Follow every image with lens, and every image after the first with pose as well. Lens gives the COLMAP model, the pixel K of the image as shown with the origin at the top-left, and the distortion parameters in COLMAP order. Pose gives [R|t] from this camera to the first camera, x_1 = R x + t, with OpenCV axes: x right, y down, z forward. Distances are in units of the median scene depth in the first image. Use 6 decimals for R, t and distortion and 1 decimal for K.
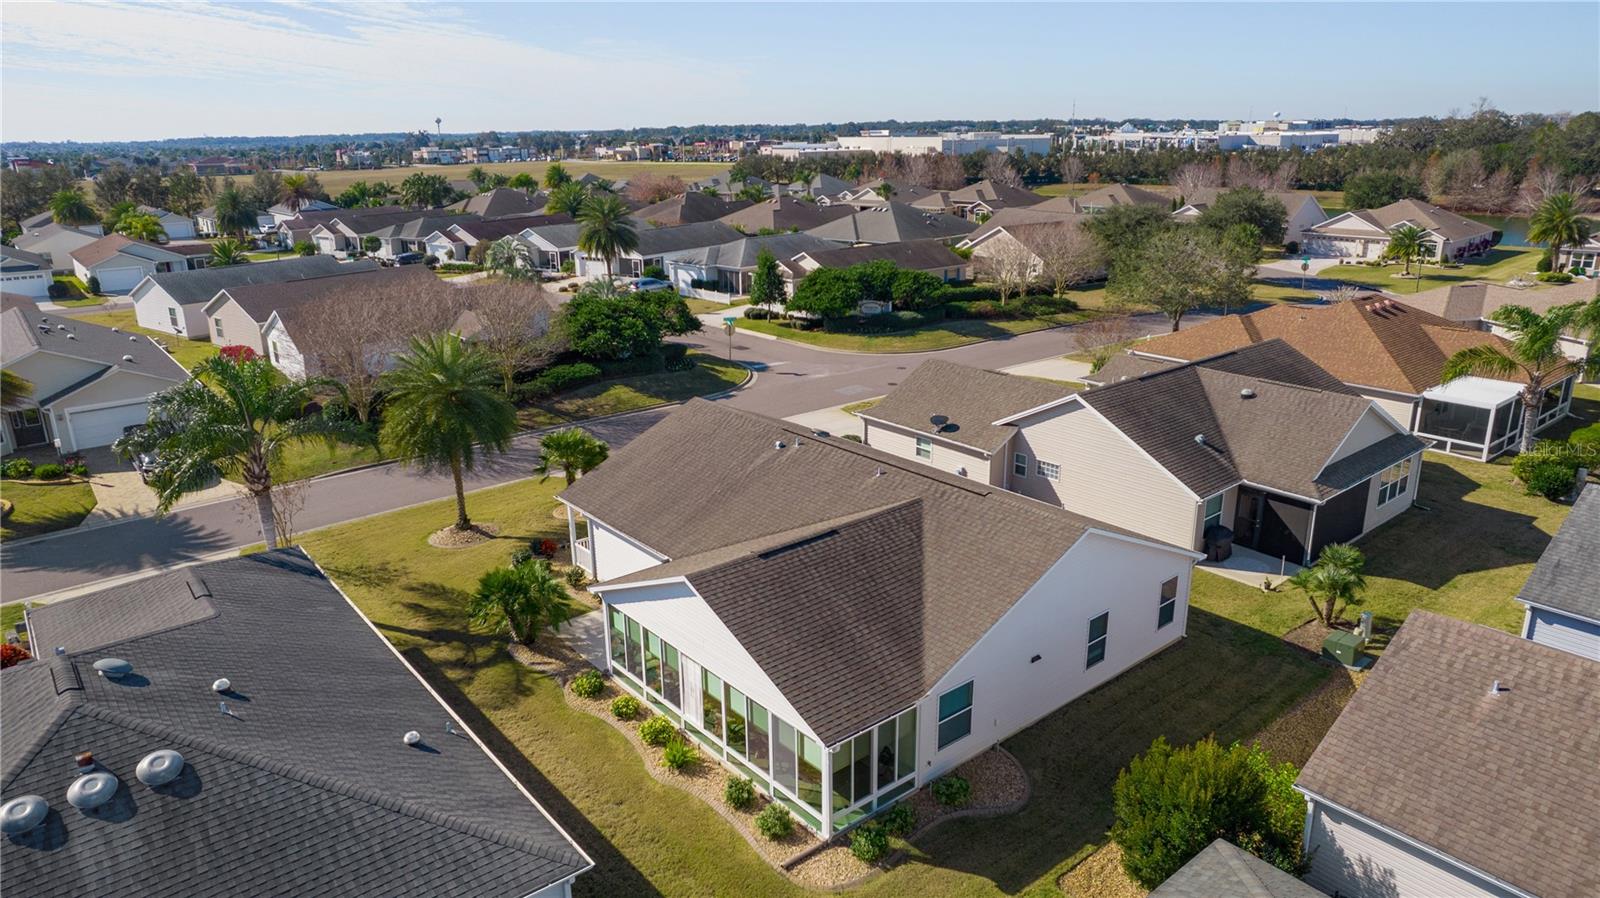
lens RADIAL K [[1033.8, 0, 797.0], [0, 1033.8, 435.3], [0, 0, 1]] dist [-0.069735, 0.055250]
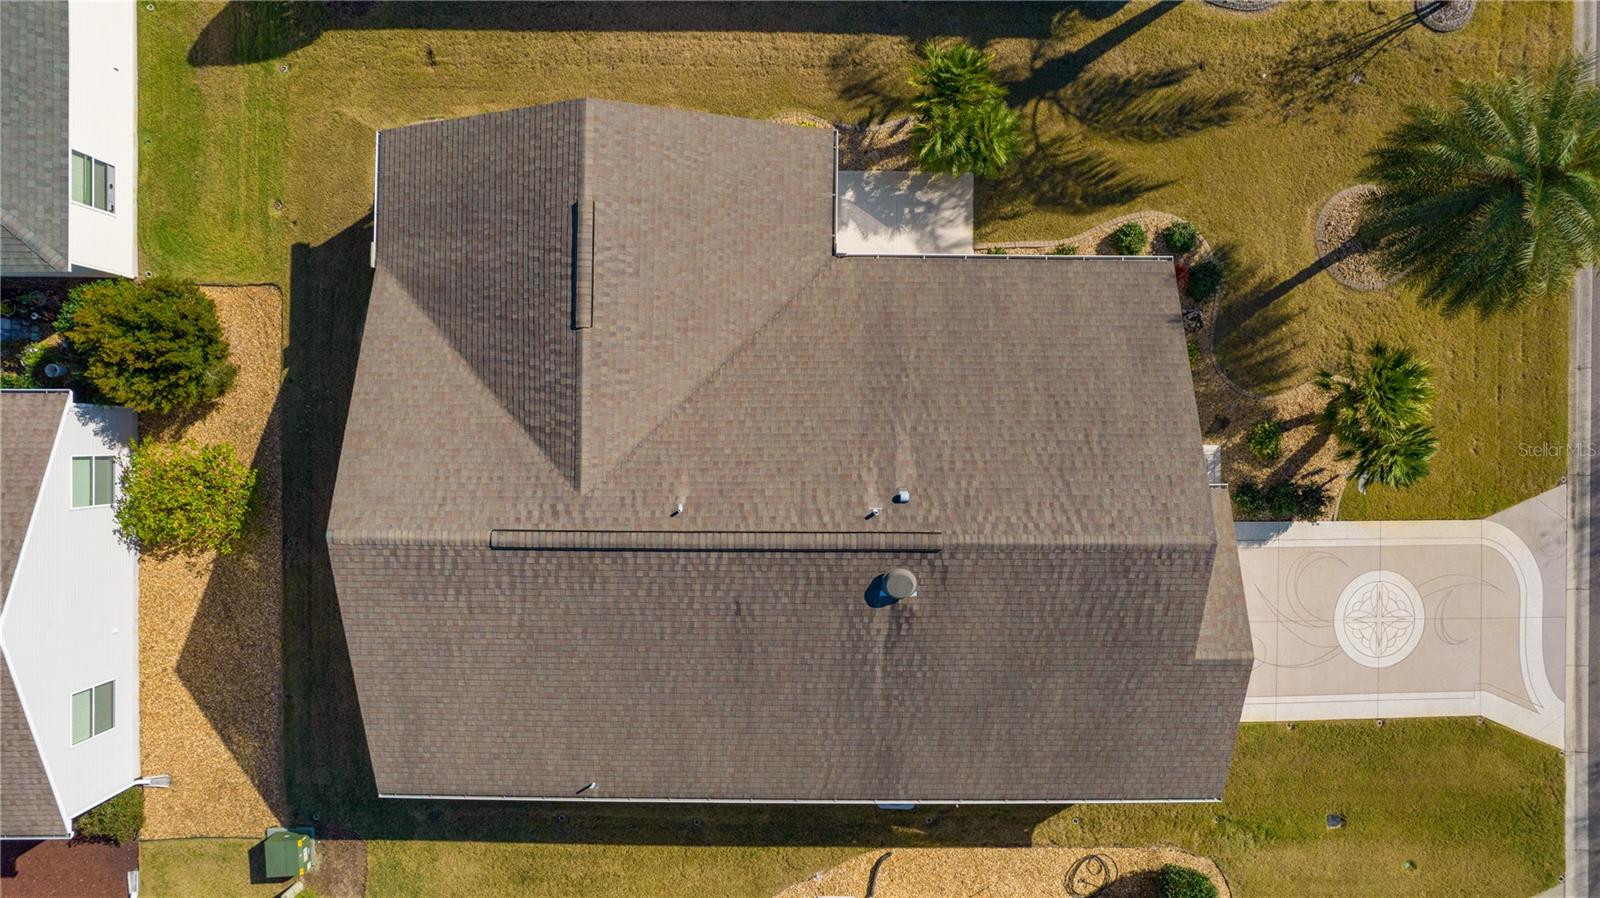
lens RADIAL K [[1033.8, 0, 797.0], [0, 1033.8, 435.3], [0, 0, 1]] dist [-0.069735, 0.055250]
pose [[-0.639595, 0.768474, 0.019139, -0.012732], [-0.210674, -0.199178, 0.957050, -0.425588], [0.739280, 0.608092, 0.289290, 0.585250]]
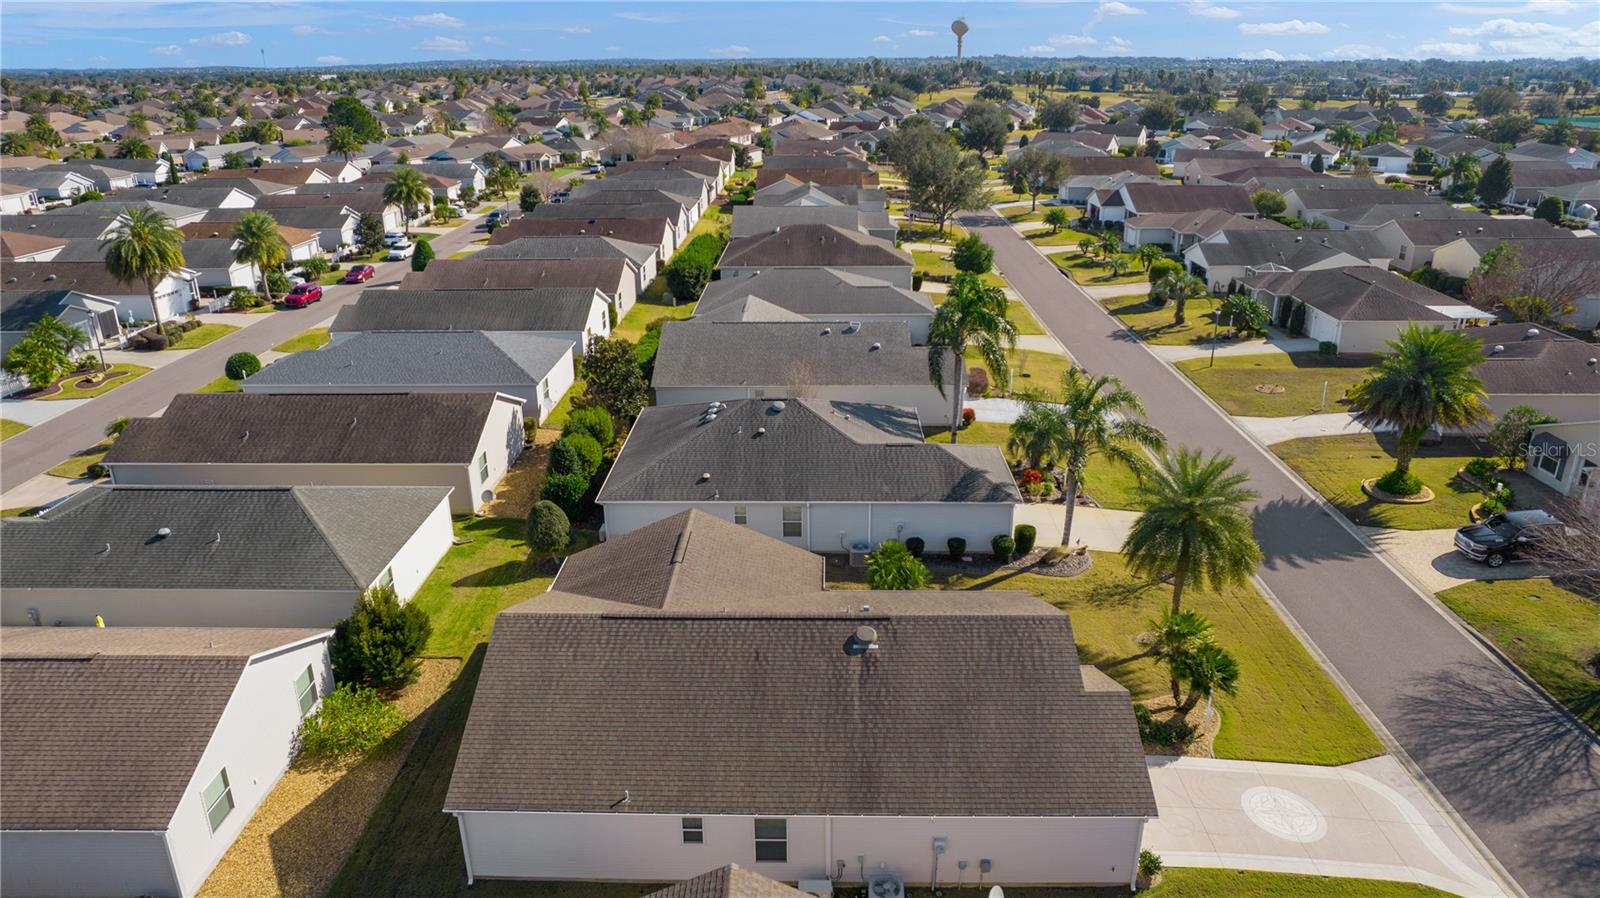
lens RADIAL K [[1033.8, 0, 797.0], [0, 1033.8, 435.3], [0, 0, 1]] dist [-0.069735, 0.055250]
pose [[-0.652461, 0.280051, -0.704178, 0.507885], [-0.199920, 0.832686, 0.516397, -0.471168], [0.730976, 0.477708, -0.487307, 1.040223]]
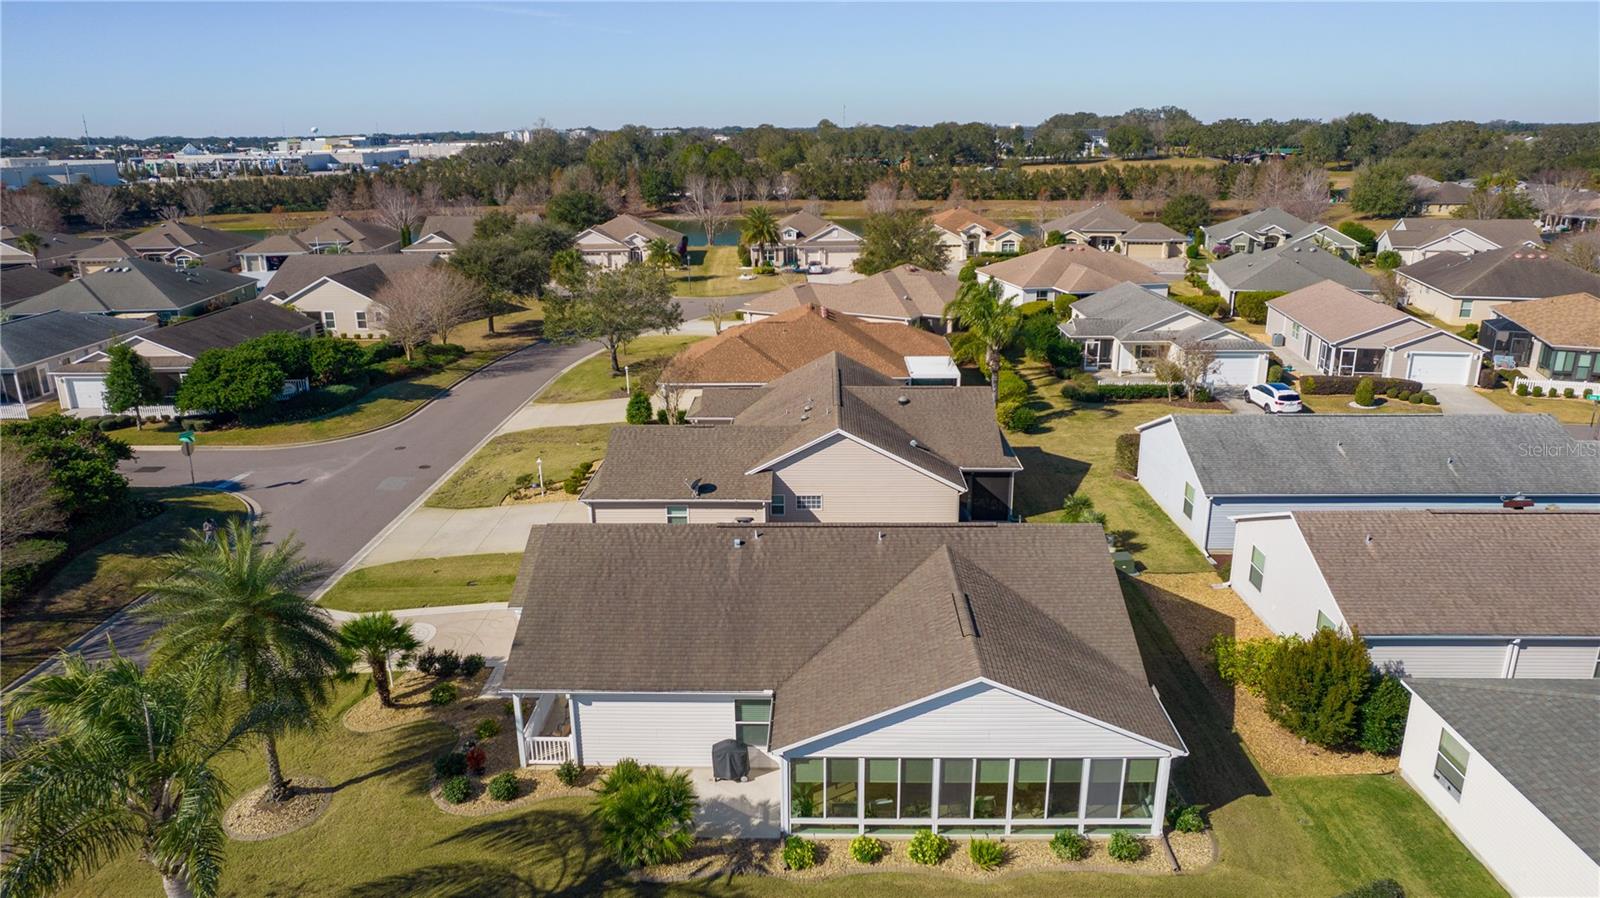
lens RADIAL K [[1033.8, 0, 797.0], [0, 1033.8, 435.3], [0, 0, 1]] dist [-0.069735, 0.055250]
pose [[0.653537, -0.208408, 0.727637, -0.503436], [0.218064, 0.972427, 0.082663, -0.118441], [-0.724802, 0.104648, 0.680963, 0.235929]]
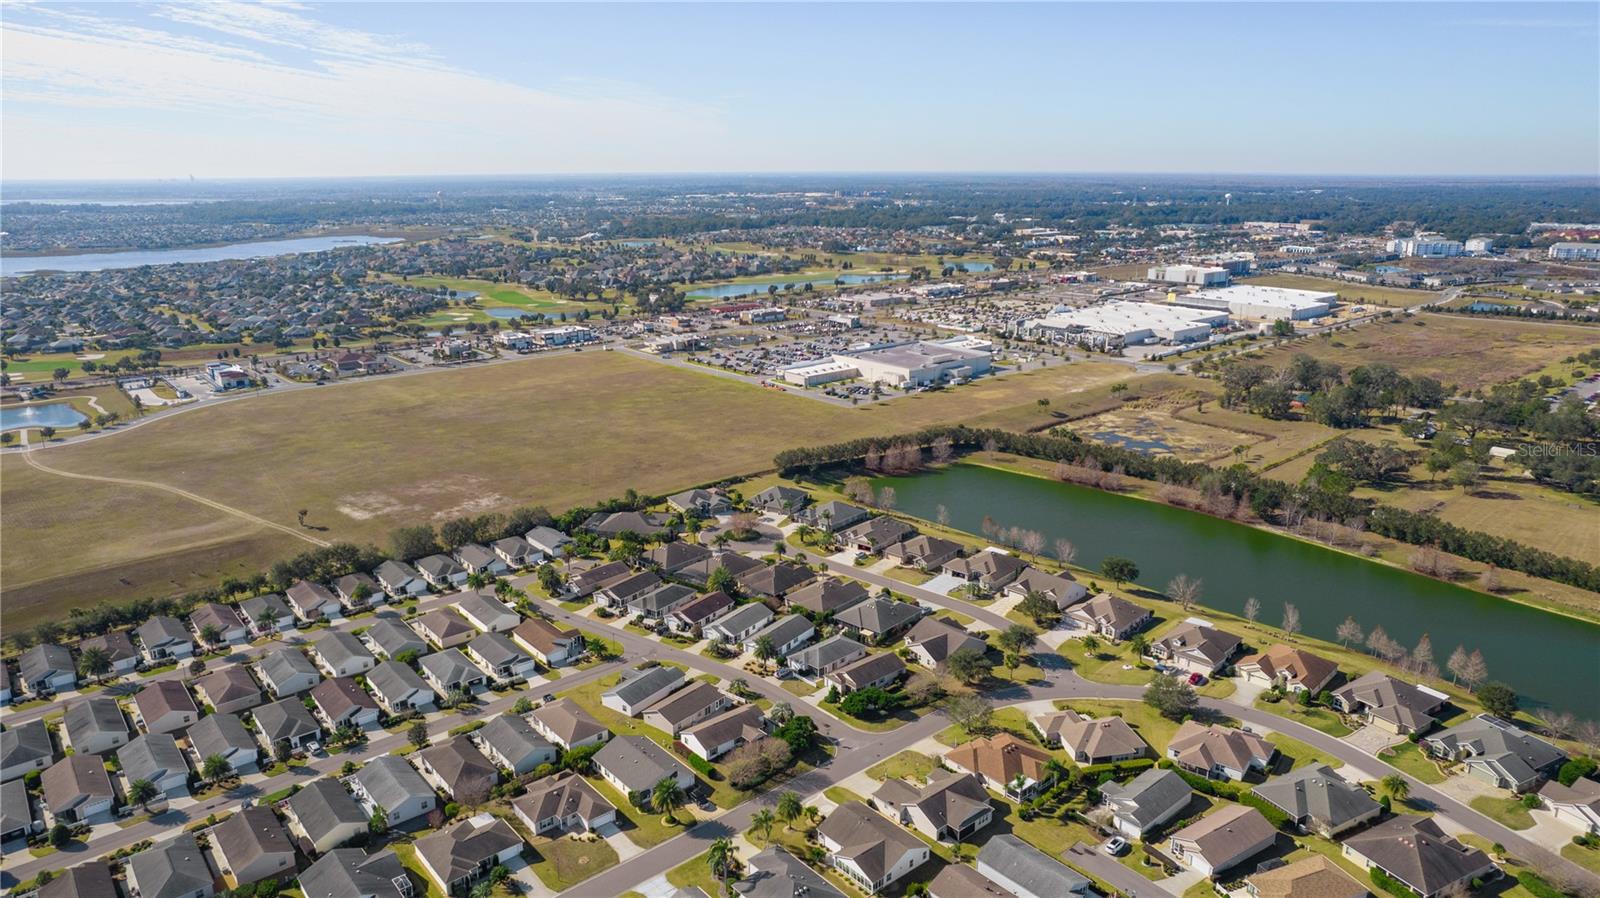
lens RADIAL K [[1033.8, 0, 797.0], [0, 1033.8, 435.3], [0, 0, 1]] dist [-0.069735, 0.055250]
pose [[0.999687, 0.007244, 0.023967, -0.387983], [-0.006395, 0.999356, -0.035316, -1.451853], [-0.024208, 0.035151, 0.999089, -3.539692]]
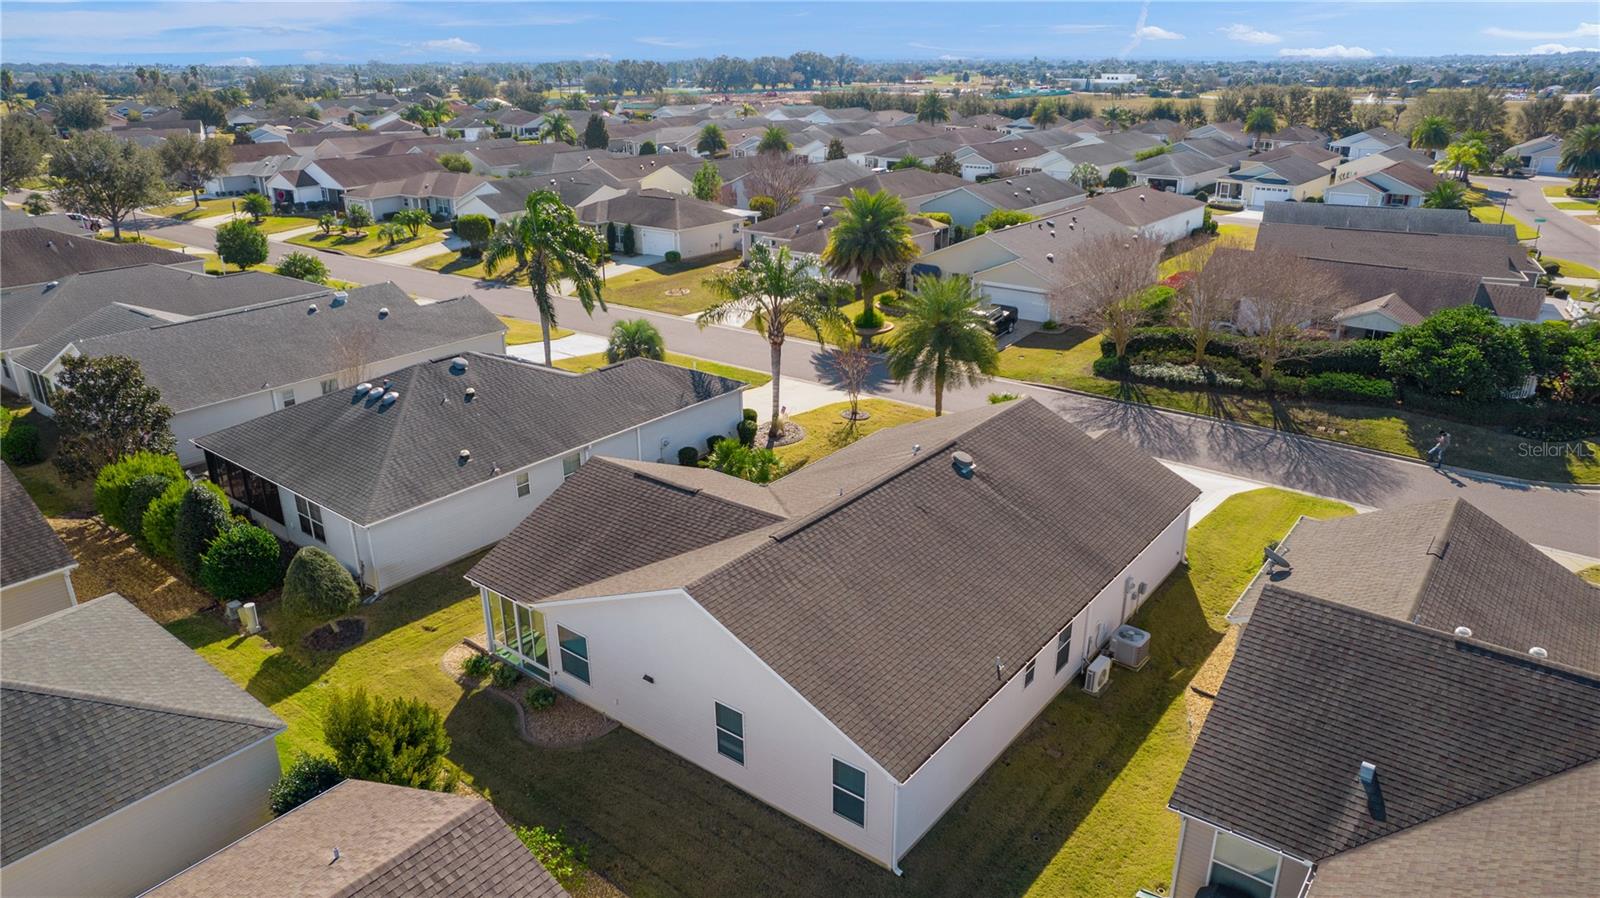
lens RADIAL K [[1033.8, 0, 797.0], [0, 1033.8, 435.3], [0, 0, 1]] dist [-0.069735, 0.055250]
pose [[0.215016, 0.349939, -0.911763, 0.644984], [-0.275774, 0.917360, 0.287053, -0.192031], [0.936865, 0.189720, 0.293751, 0.472536]]
